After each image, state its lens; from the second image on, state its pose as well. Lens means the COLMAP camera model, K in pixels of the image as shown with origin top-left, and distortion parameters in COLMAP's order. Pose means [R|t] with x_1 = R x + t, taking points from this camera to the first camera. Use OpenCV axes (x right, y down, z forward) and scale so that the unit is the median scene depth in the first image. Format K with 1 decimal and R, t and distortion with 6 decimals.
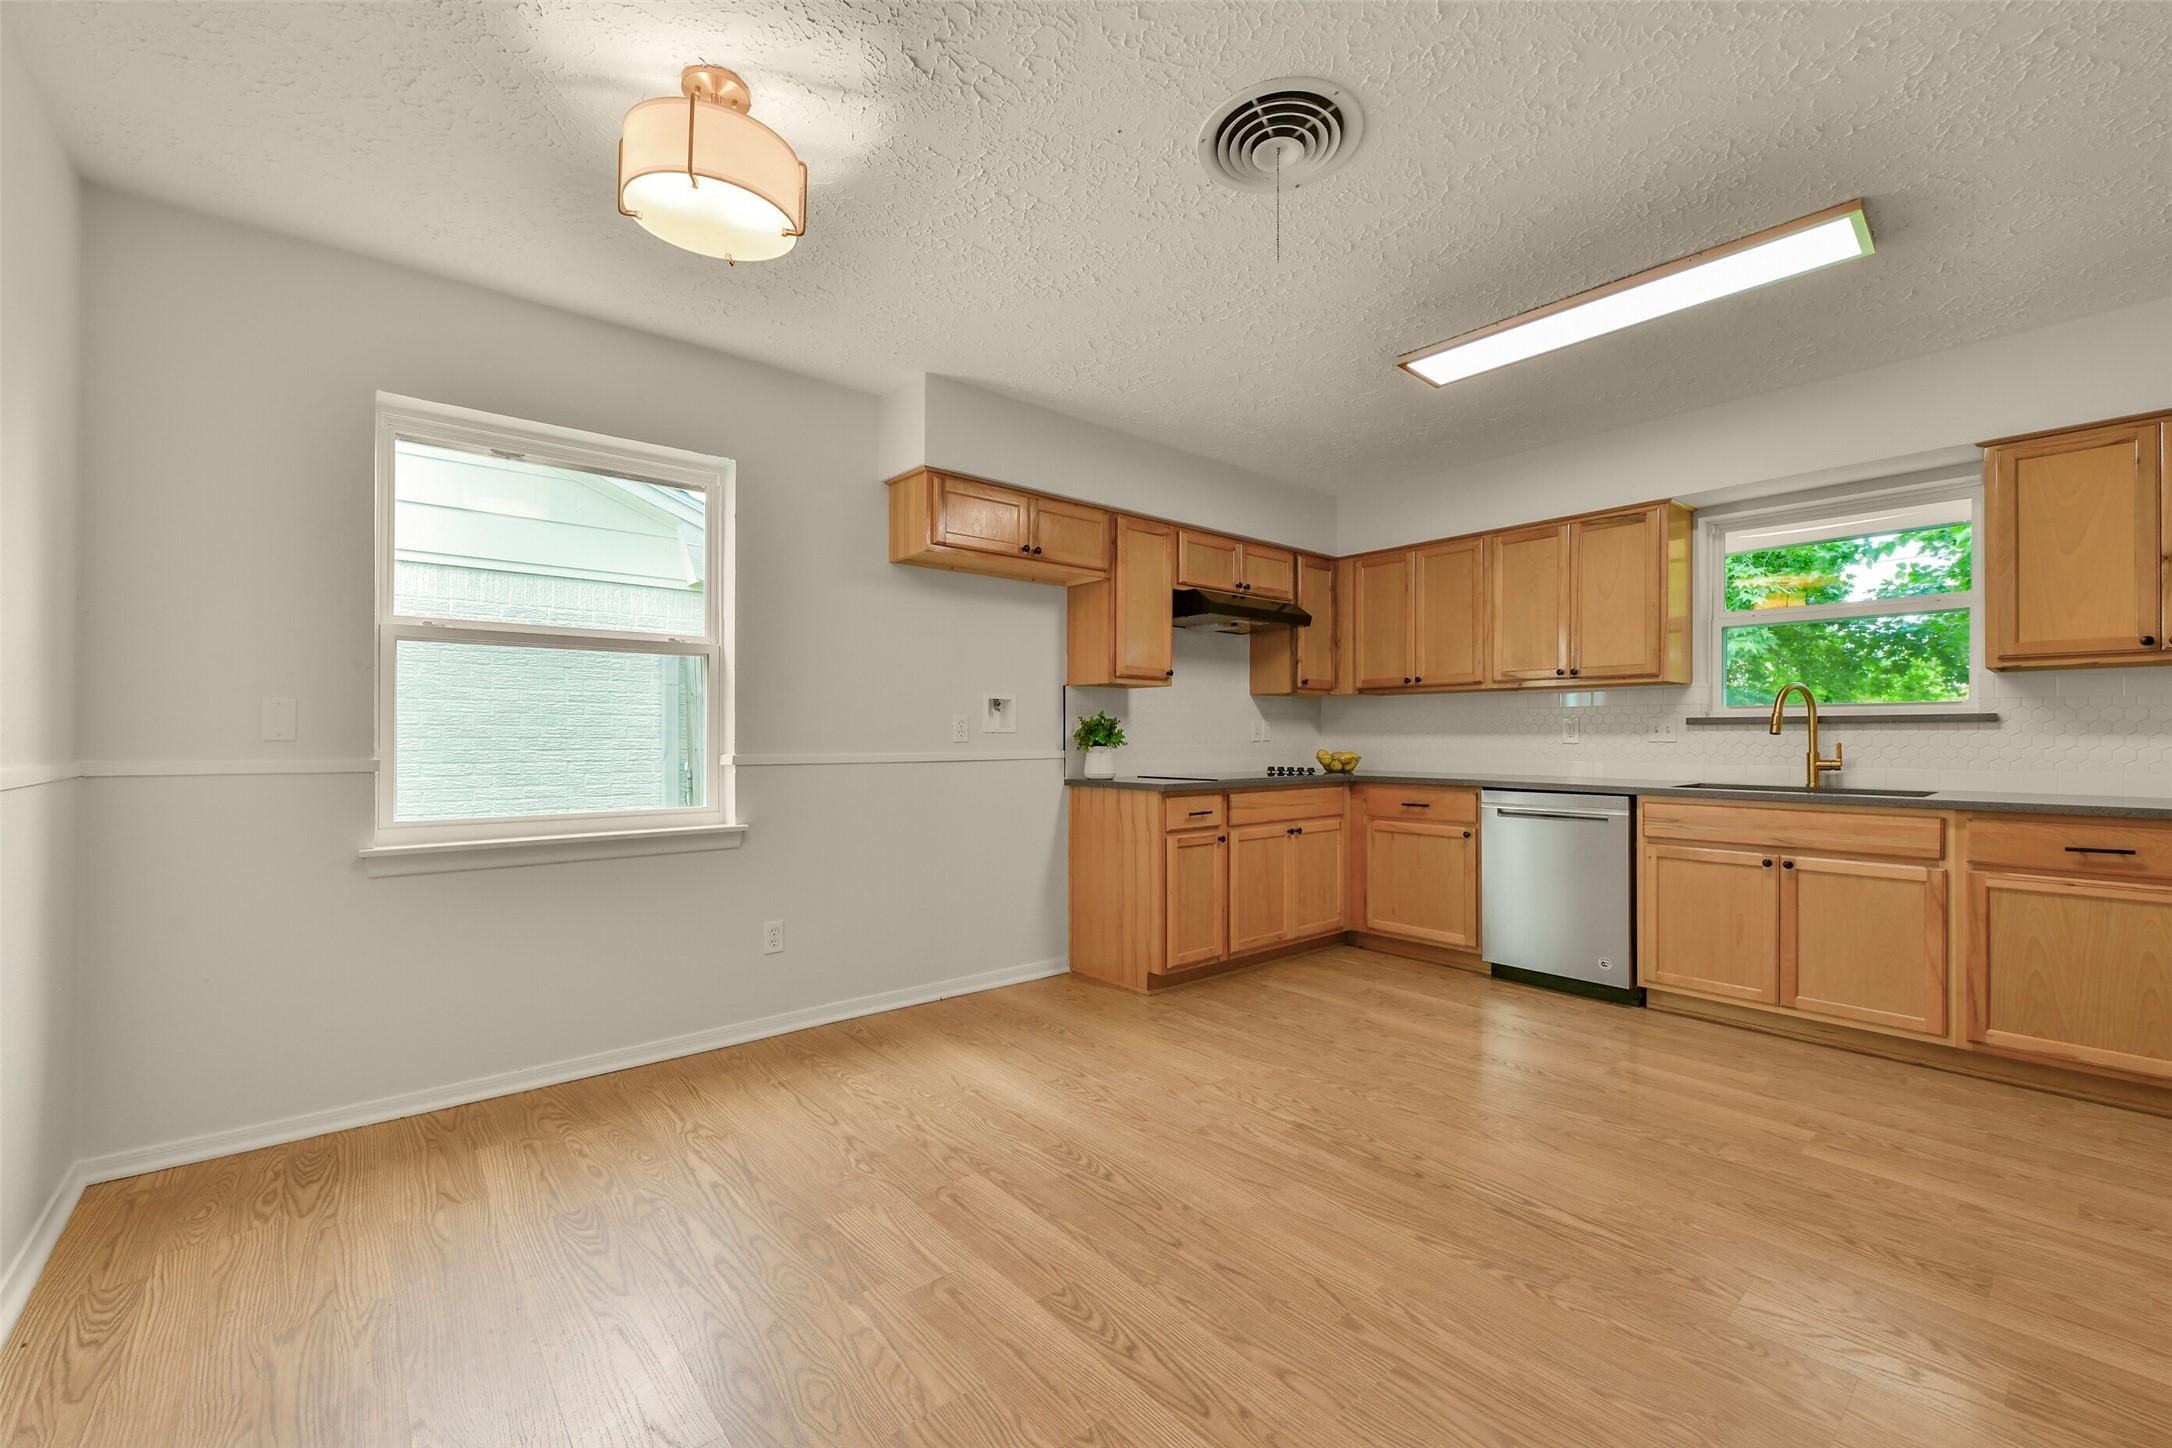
lens RADIAL K [[891.4, 0, 1099.1], [0, 891.4, 724.4], [0, 0, 1]] dist [-0.000559, -0.000001]
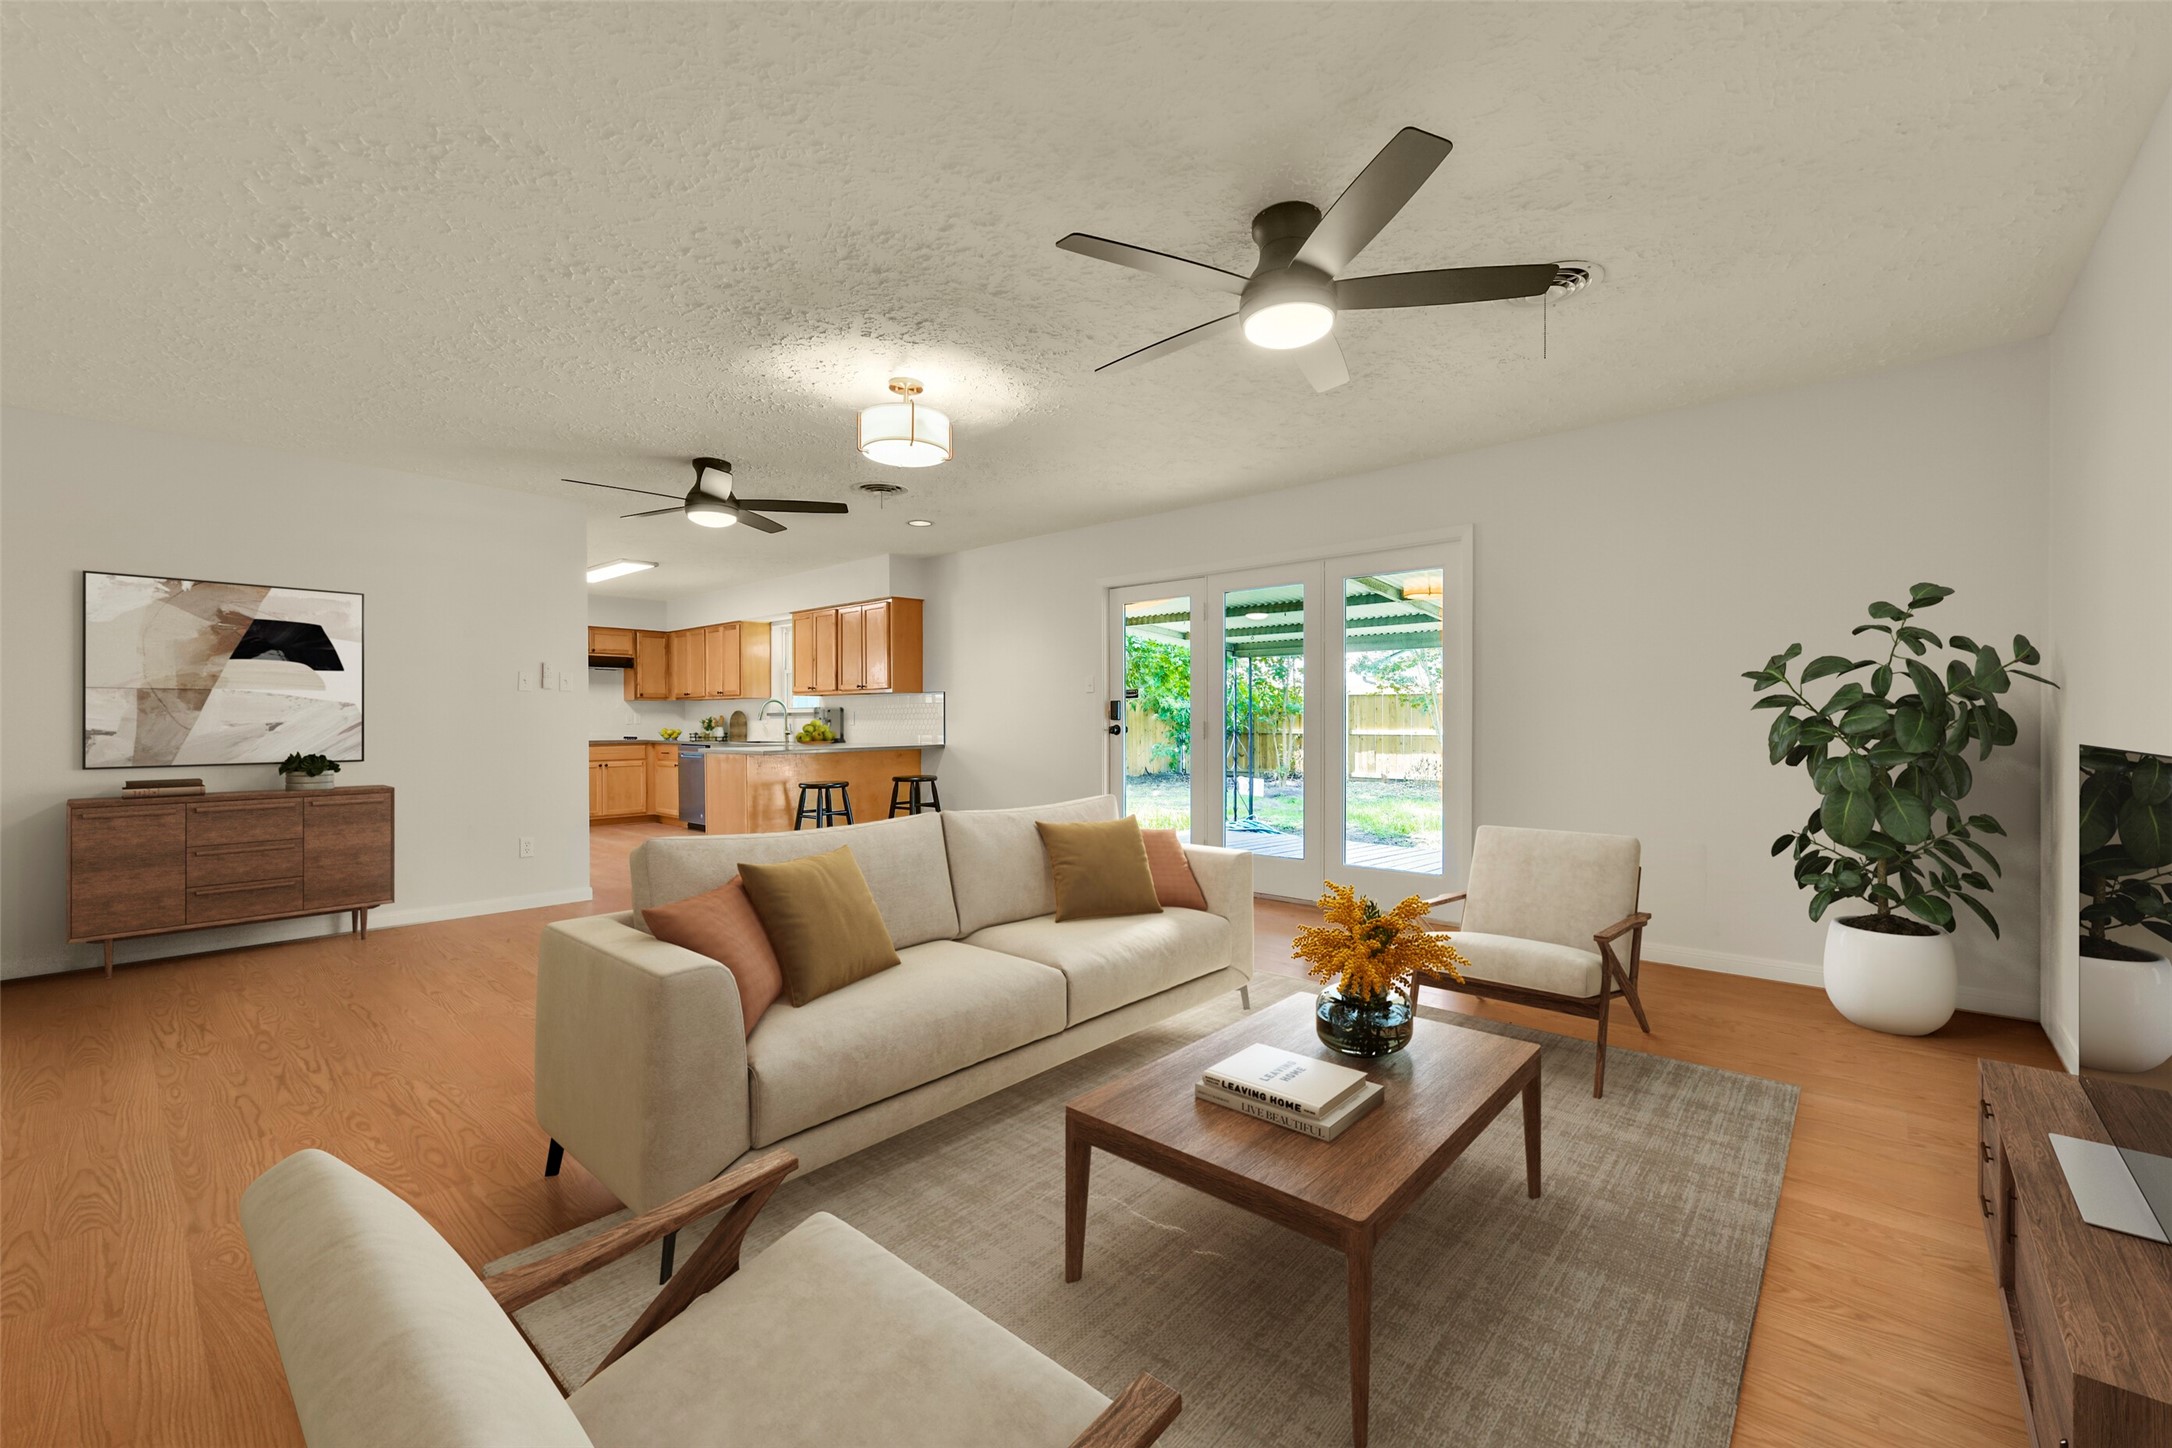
lens RADIAL K [[891.4, 0, 1089.1], [0, 891.4, 727.5], [0, 0, 1]] dist [-0.000559, -0.000001]
pose [[0.990581, 0.004651, 0.136852, 1.448762], [-0.006435, 0.999900, 0.012597, -0.004635], [-0.136779, -0.013359, 0.990511, -1.756562]]
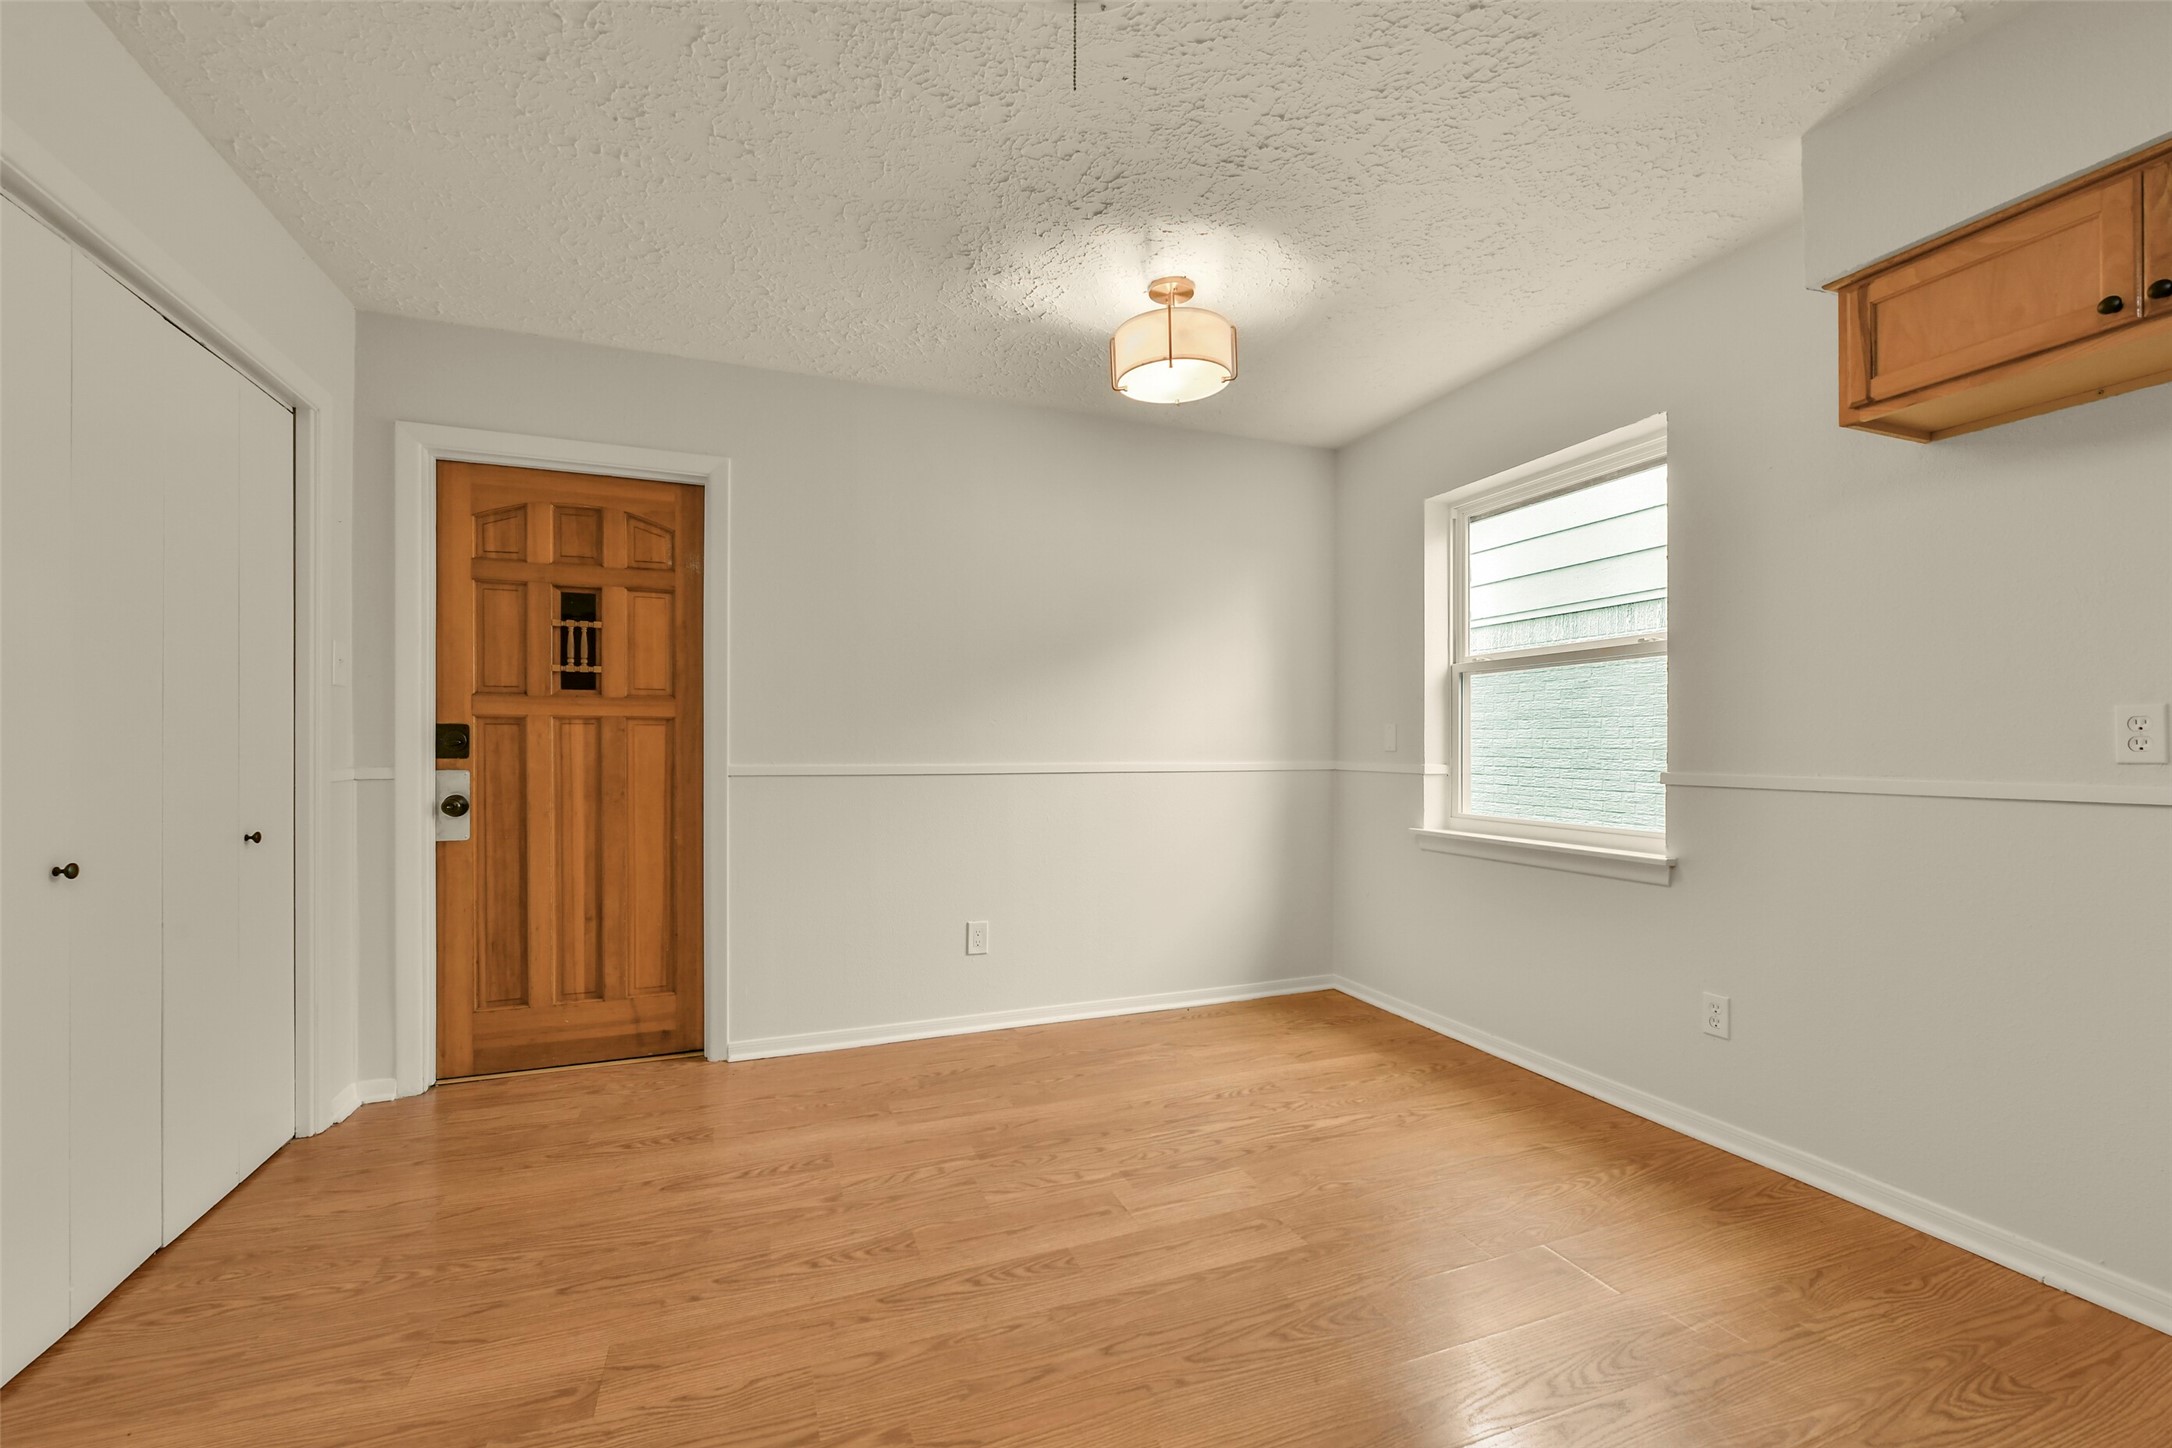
lens RADIAL K [[891.4, 0, 1092.6], [0, 891.4, 747.8], [0, 0, 1]] dist [-0.000559, -0.000001]
pose [[-0.332612, -0.000583, -0.943063, 0.528628], [0.010840, 0.999931, -0.004441, 0.008637], [0.943001, -0.011700, -0.332583, 0.756519]]
